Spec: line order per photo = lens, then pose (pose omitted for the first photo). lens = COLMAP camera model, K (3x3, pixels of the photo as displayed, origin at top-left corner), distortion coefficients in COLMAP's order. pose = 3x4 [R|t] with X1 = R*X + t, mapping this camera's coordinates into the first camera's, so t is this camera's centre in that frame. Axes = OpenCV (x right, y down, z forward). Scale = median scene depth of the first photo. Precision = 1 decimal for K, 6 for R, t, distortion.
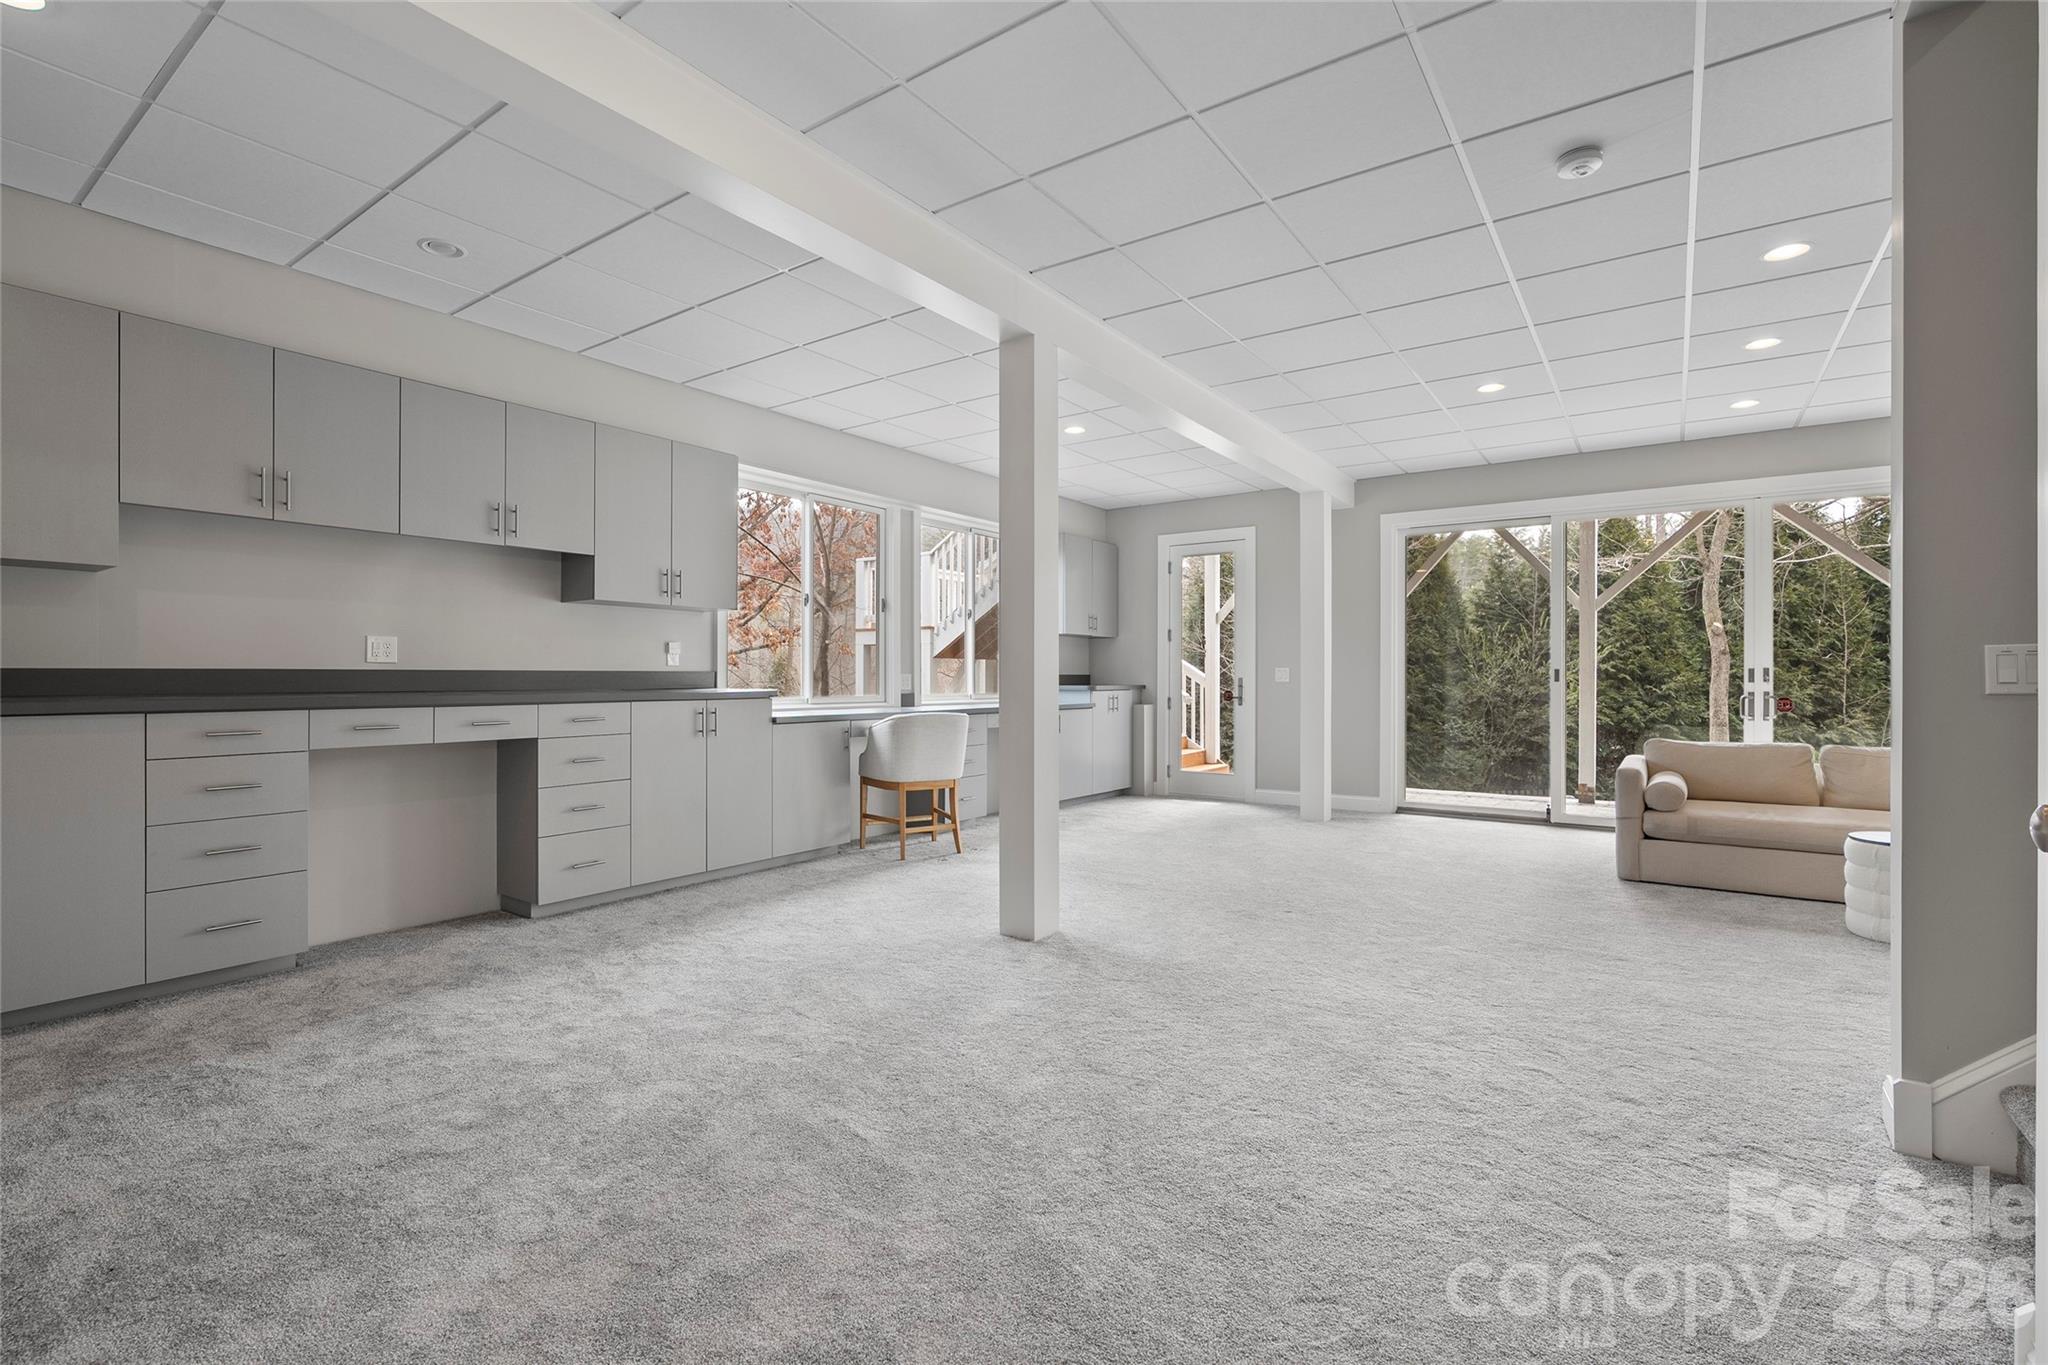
lens RADIAL K [[925.9, 0, 1013.4], [0, 925.9, 678.0], [0, 0, 1]] dist [-0.007983, 0.001674]
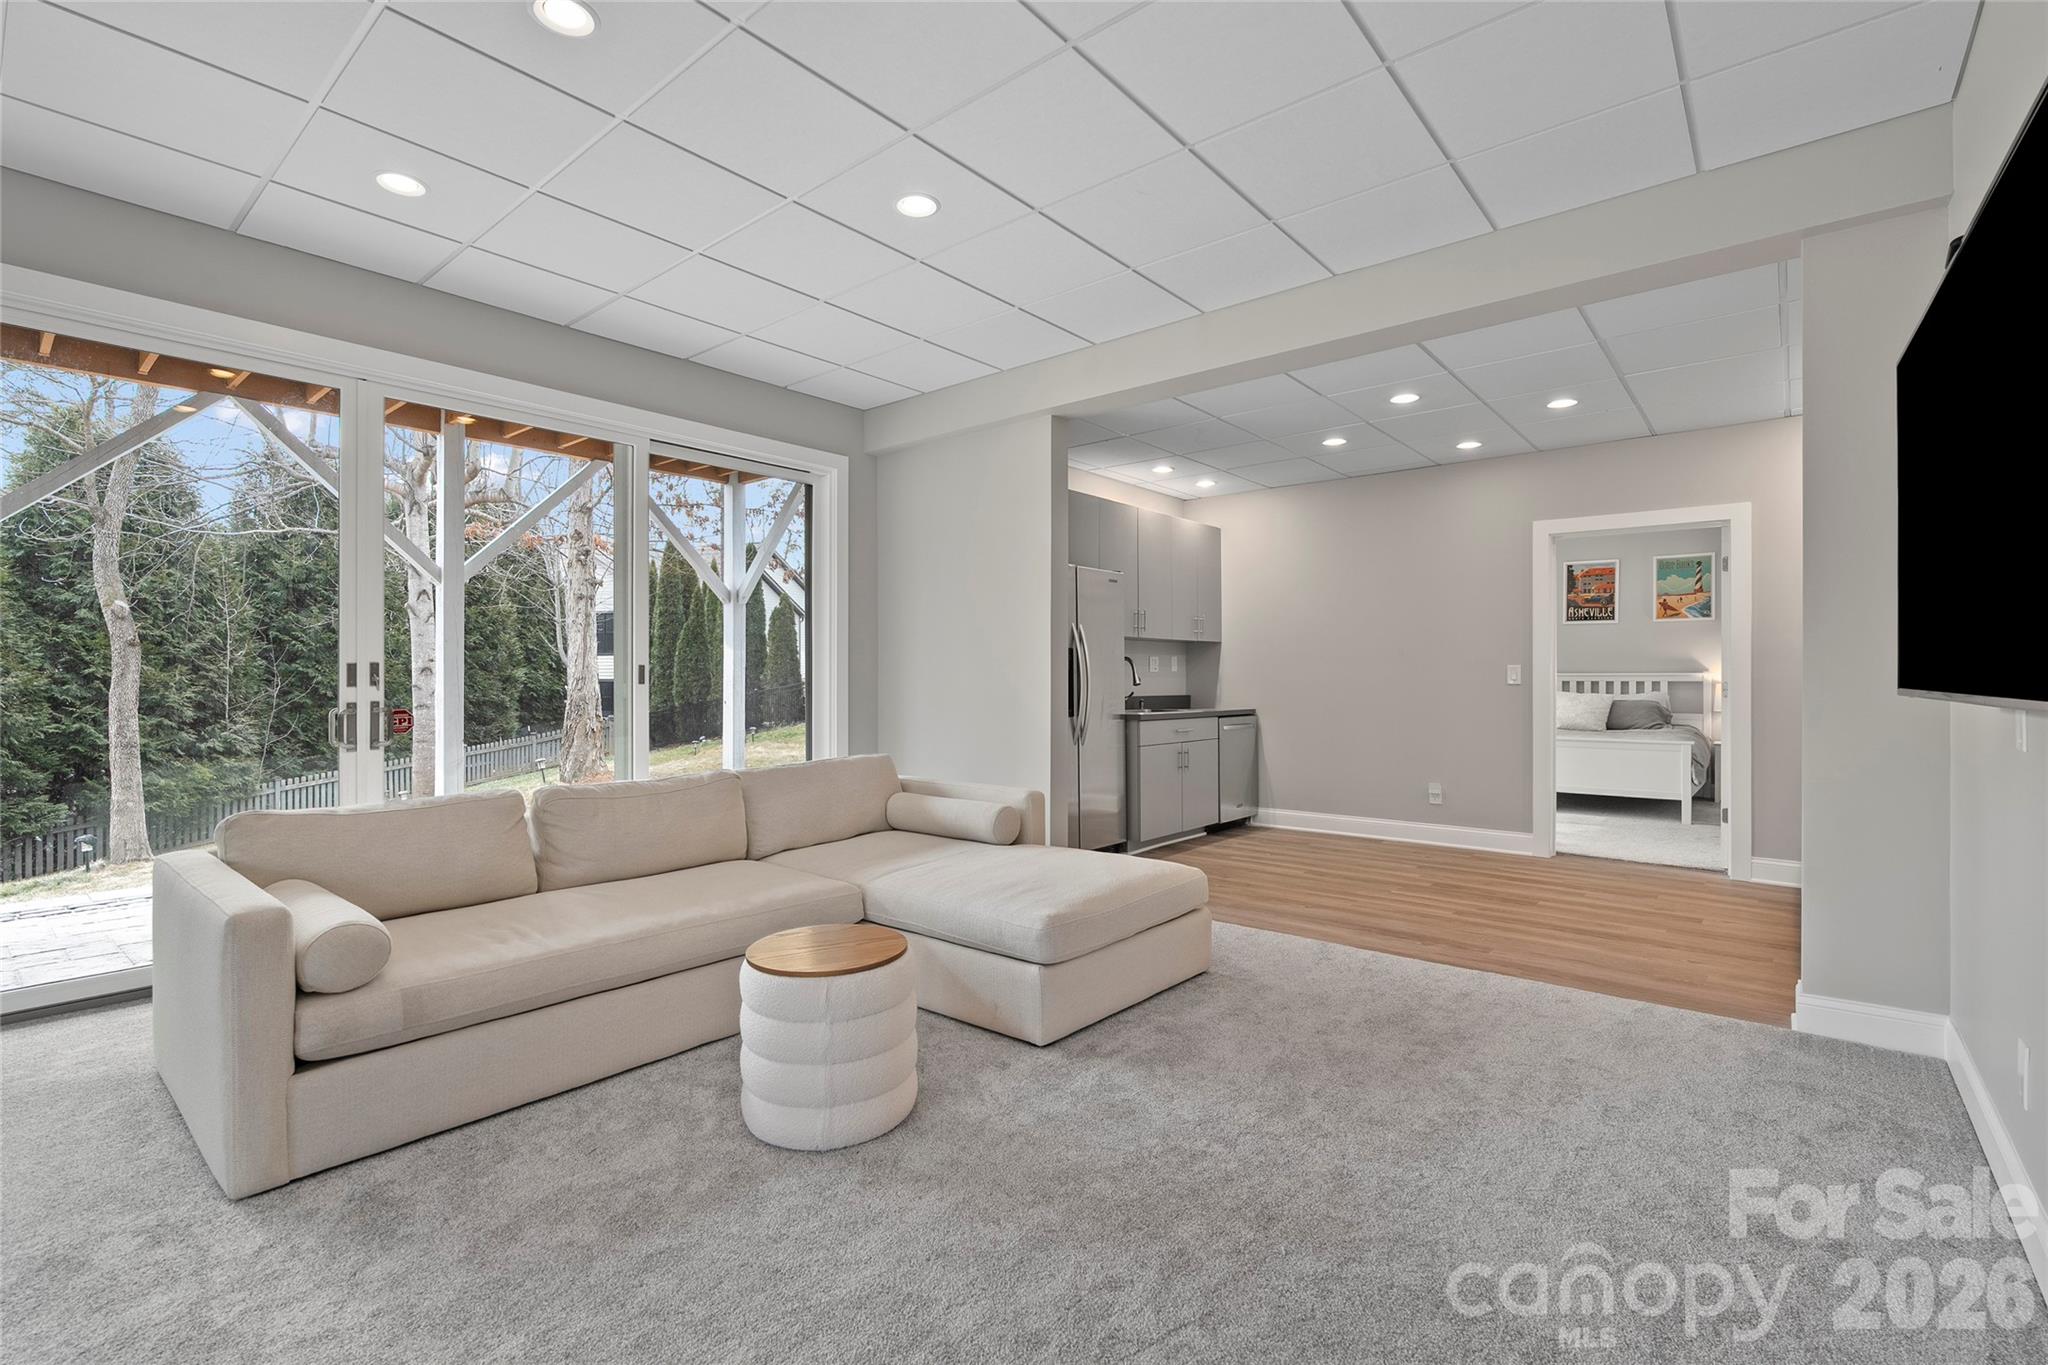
lens RADIAL K [[925.9, 0, 1030.6], [0, 925.9, 677.3], [0, 0, 1]] dist [-0.007983, 0.001674]
pose [[0.079708, -0.003282, 0.996813, 0.069437], [0.004727, 0.999985, 0.002915, -0.000288], [-0.996807, 0.004479, 0.079722, 0.148036]]
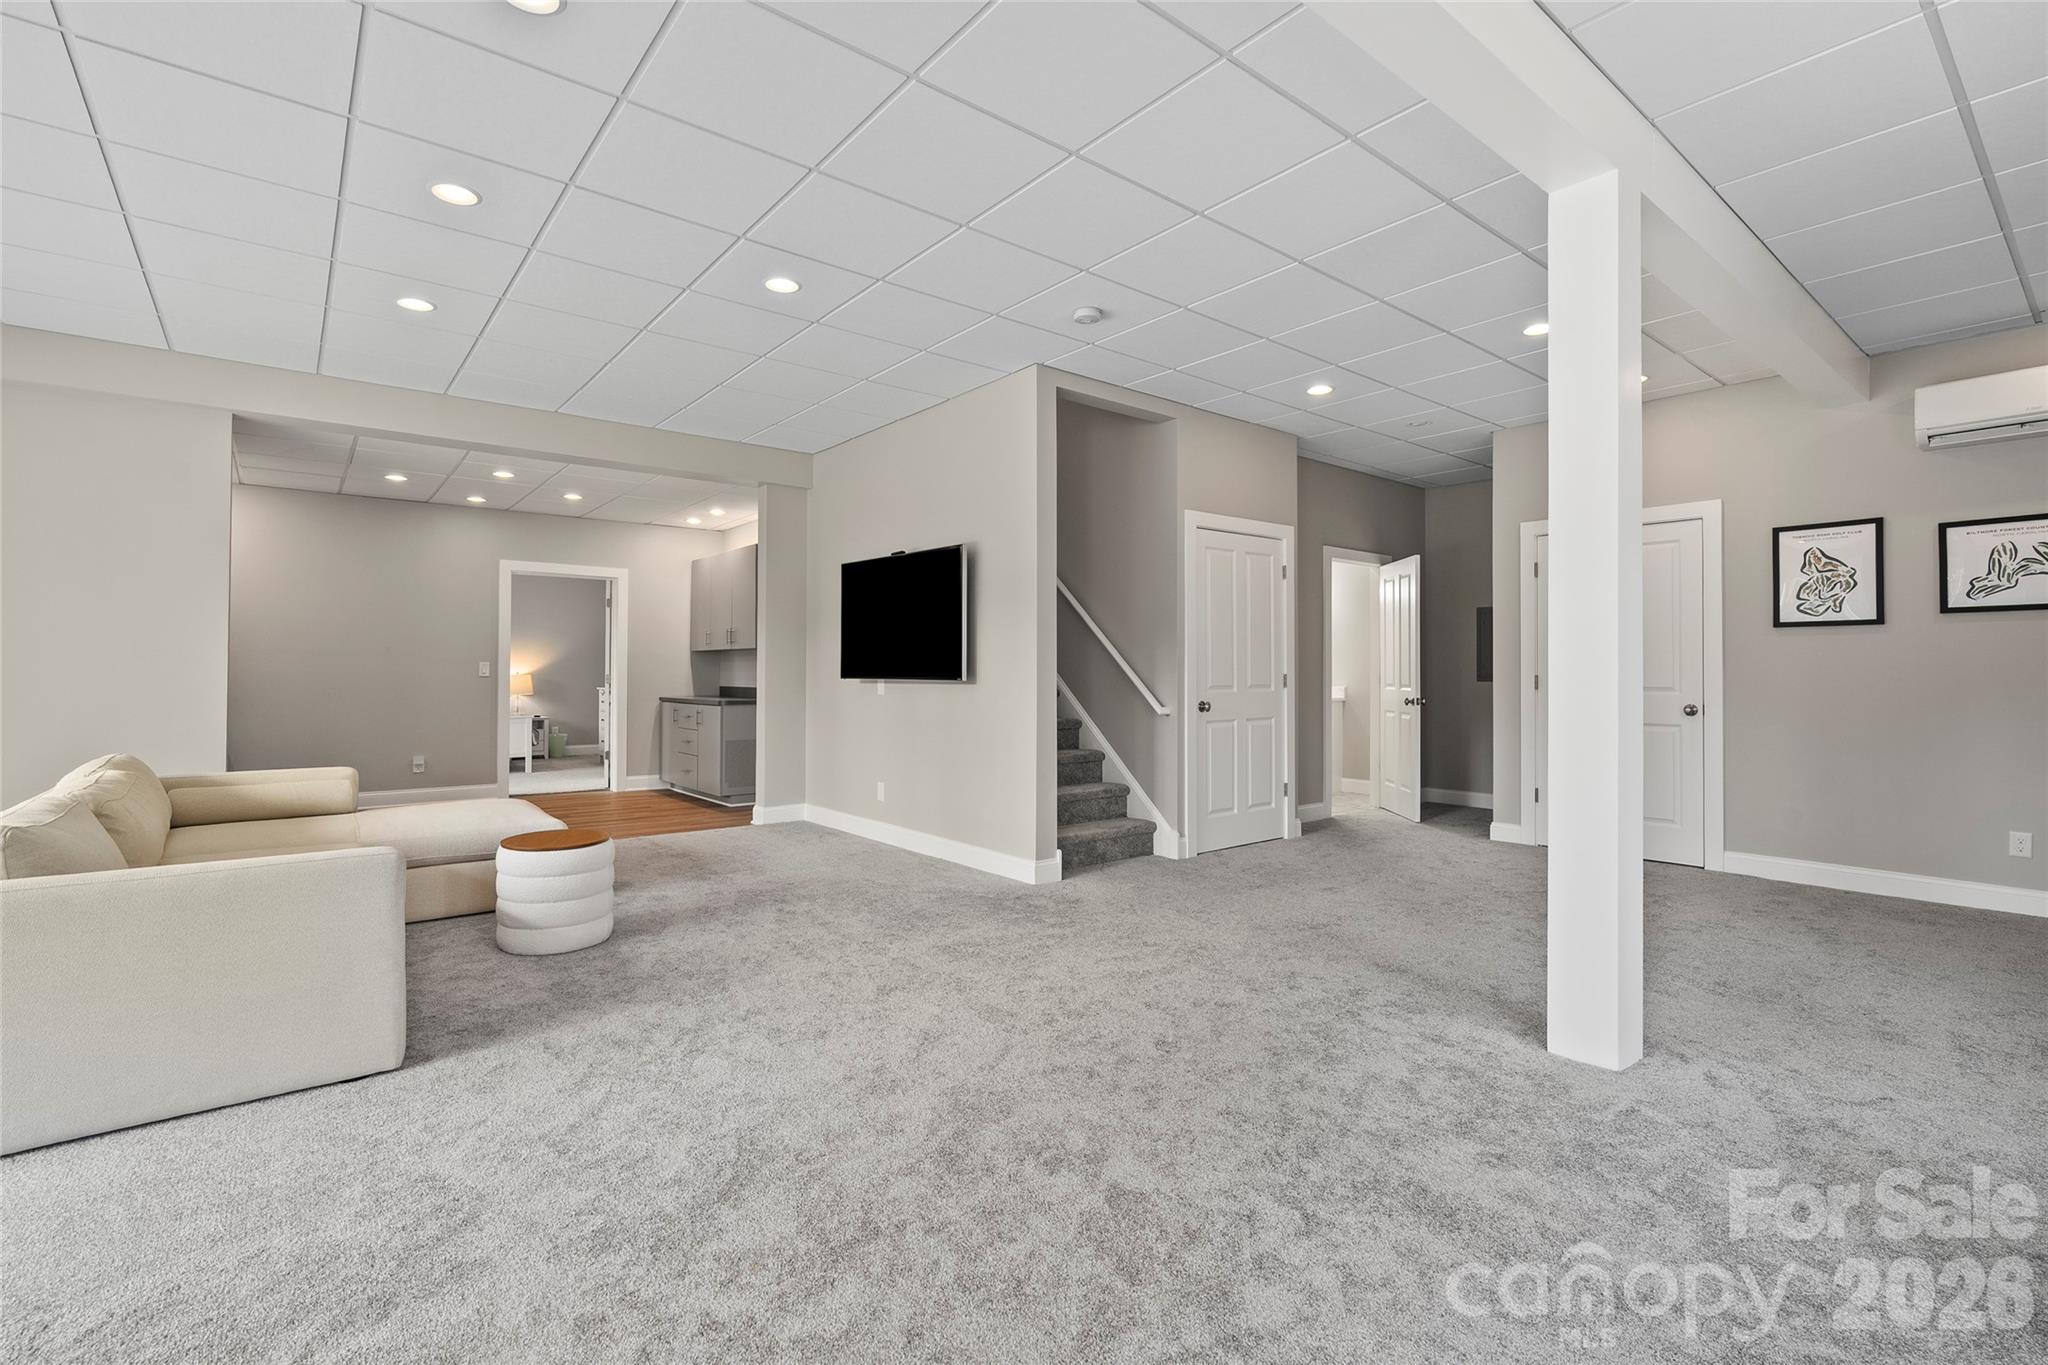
lens RADIAL K [[925.9, 0, 1027.9], [0, 925.9, 674.2], [0, 0, 1]] dist [-0.007983, 0.001674]
pose [[-0.961462, 0.000015, 0.274939, 0.063439], [0.000698, 0.999997, 0.002387, 0.000122], [-0.274938, 0.002487, -0.961459, 0.183843]]
